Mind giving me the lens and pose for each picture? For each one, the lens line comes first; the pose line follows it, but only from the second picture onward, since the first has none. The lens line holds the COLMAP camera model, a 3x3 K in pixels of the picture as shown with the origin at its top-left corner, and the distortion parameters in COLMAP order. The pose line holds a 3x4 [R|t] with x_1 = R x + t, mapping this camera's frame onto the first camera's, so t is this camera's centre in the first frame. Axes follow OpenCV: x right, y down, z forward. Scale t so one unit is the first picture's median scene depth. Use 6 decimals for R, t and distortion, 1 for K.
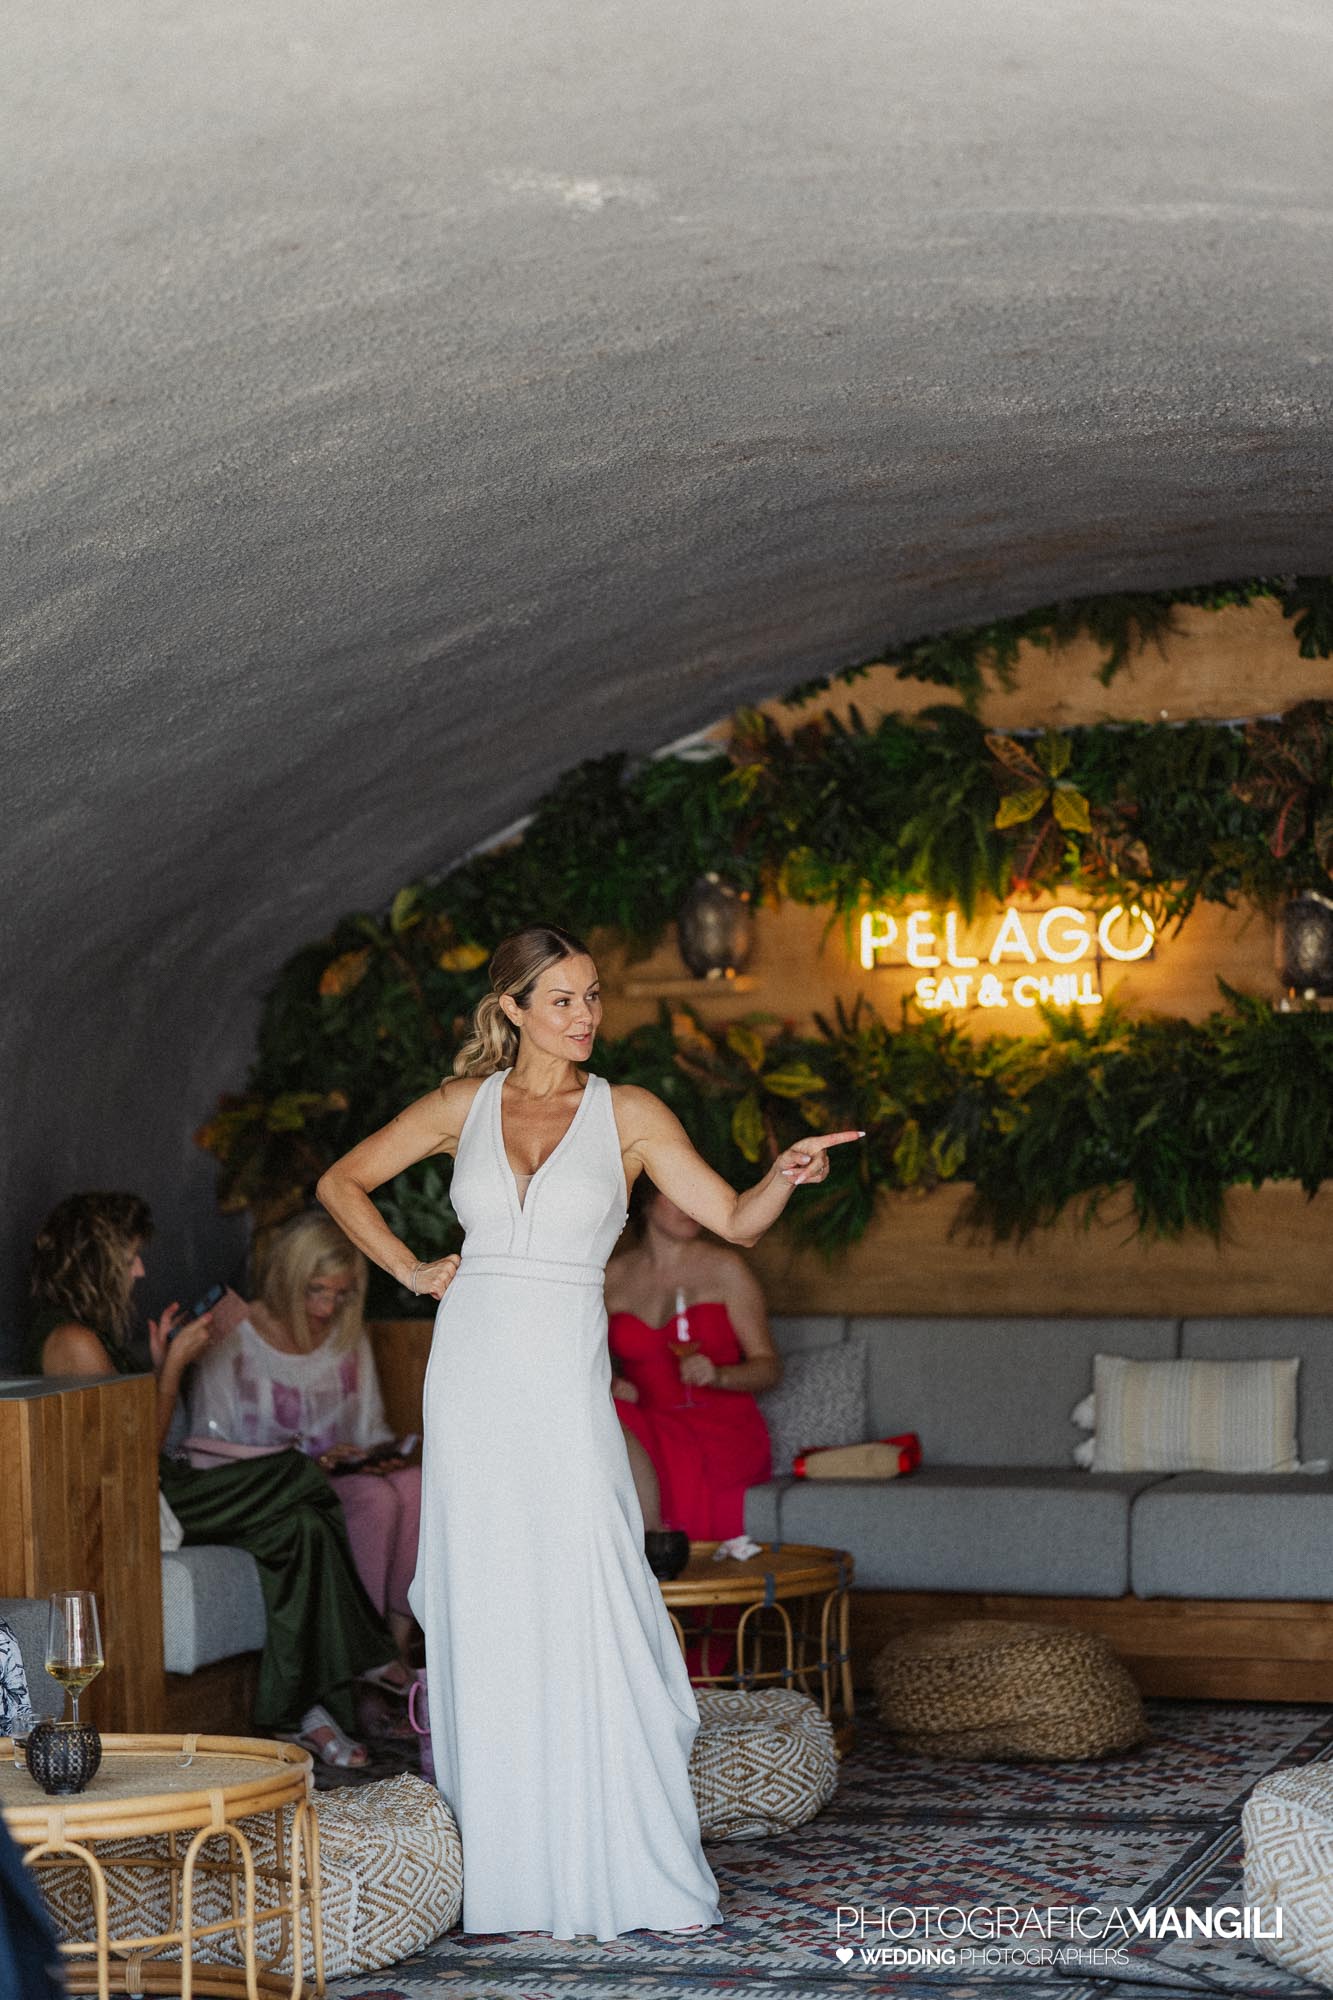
lens RADIAL K [[4737.9, 0, 666.5], [0, 4737.9, 1000.0], [0, 0, 1]] dist [0.032098, 0.328600]
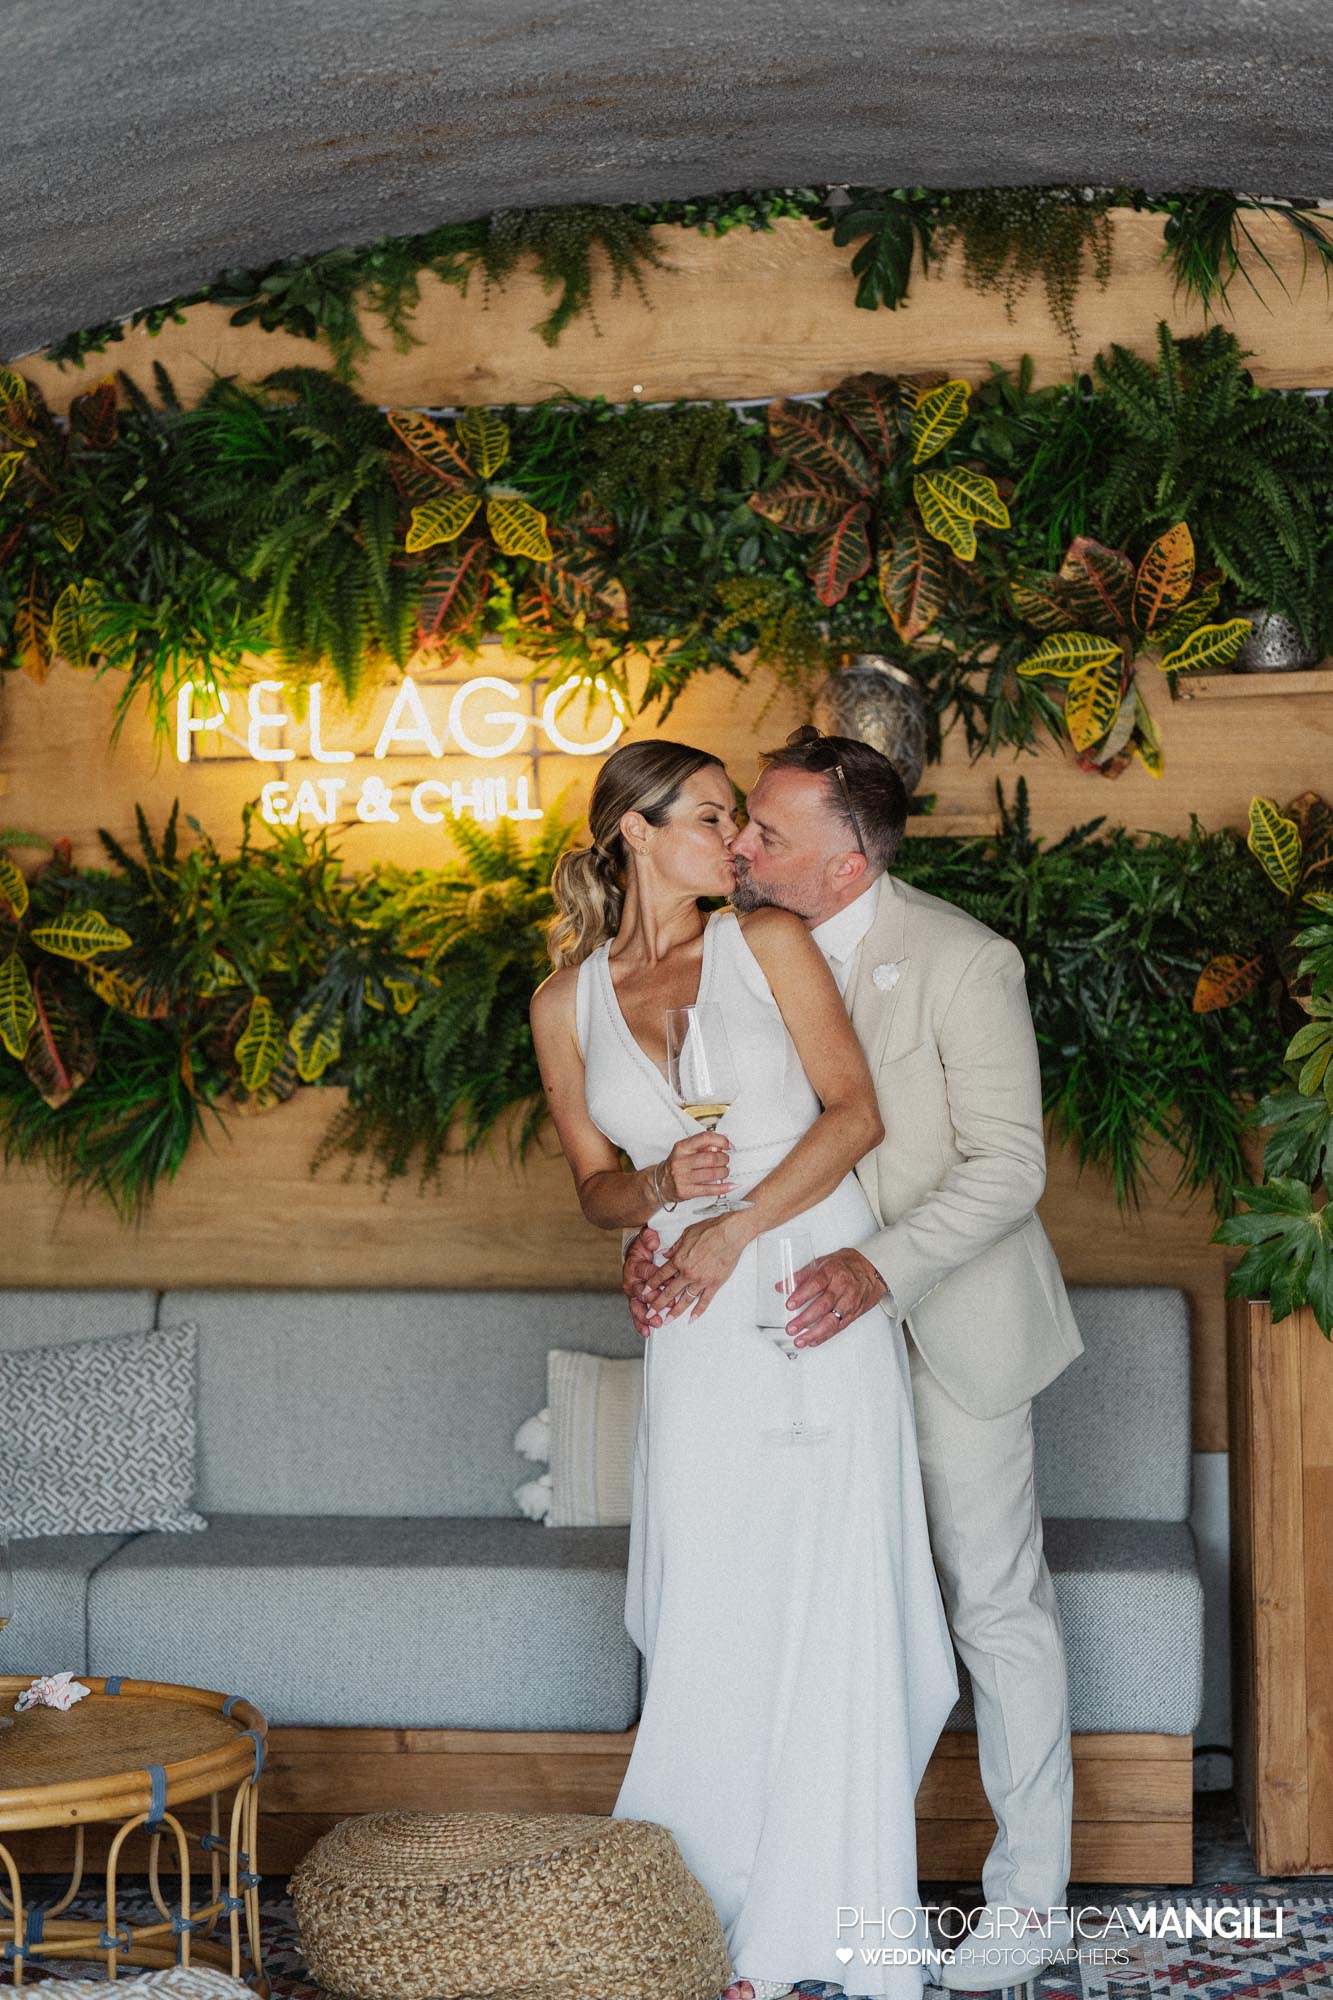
lens RADIAL K [[4737.9, 0, 666.5], [0, 4737.9, 1000.0], [0, 0, 1]] dist [0.032098, 0.328600]
pose [[0.970107, -0.001639, 0.242670, -0.054121], [-0.009721, 0.998912, 0.045607, -0.004704], [-0.242481, -0.046602, 0.969036, 0.347135]]
